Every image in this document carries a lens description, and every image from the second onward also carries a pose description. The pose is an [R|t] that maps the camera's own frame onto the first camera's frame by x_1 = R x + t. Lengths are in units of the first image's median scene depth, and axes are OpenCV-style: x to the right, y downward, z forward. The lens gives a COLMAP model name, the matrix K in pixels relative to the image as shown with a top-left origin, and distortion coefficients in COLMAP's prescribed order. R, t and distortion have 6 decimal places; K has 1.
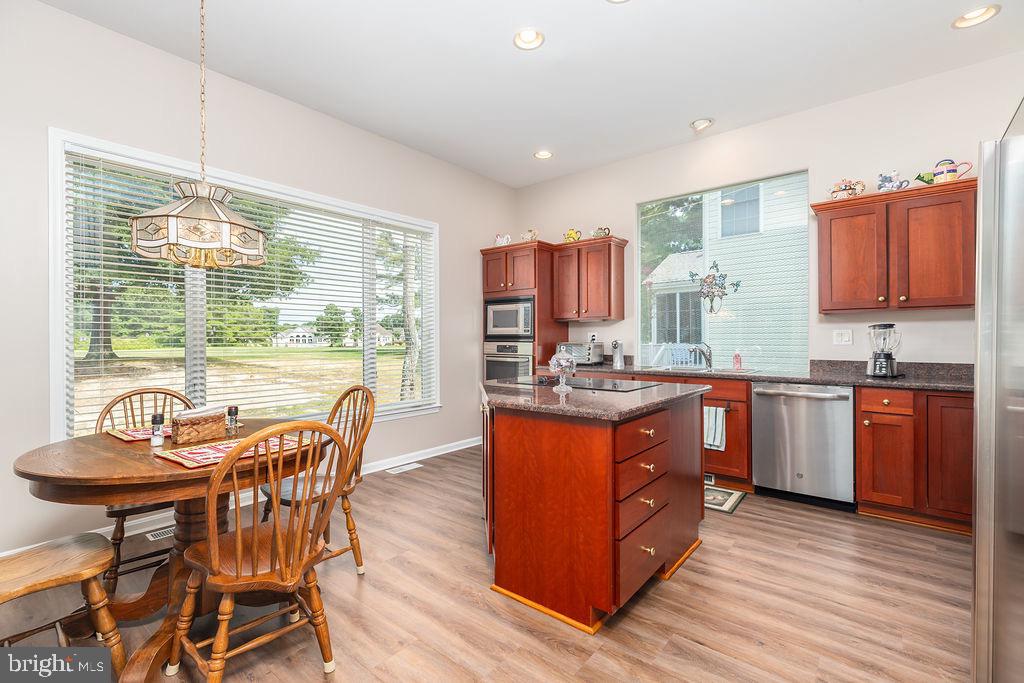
lens RADIAL K [[462.1, 0, 510.1], [0, 462.1, 338.3], [0, 0, 1]] dist [0.007391, -0.002032]
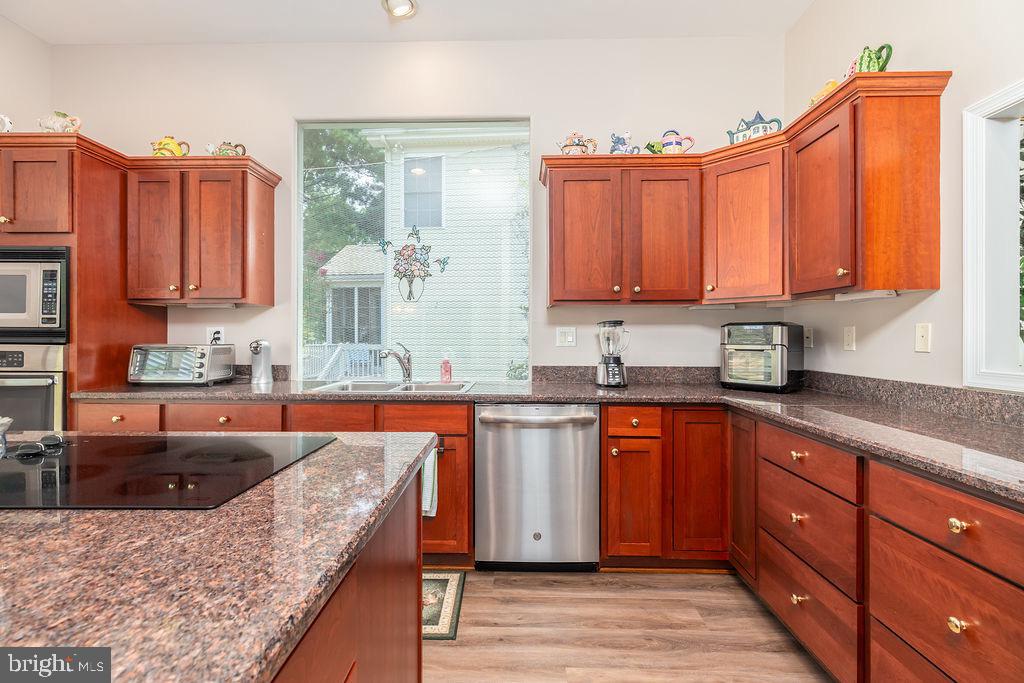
lens RADIAL K [[462.1, 0, 508.2], [0, 462.1, 336.1], [0, 0, 1]] dist [0.007391, -0.002032]
pose [[0.784404, 0.006425, 0.620217, 0.132193], [-0.003679, 0.999977, -0.005706, 0.001293], [-0.620239, 0.002194, 0.784410, 0.396186]]
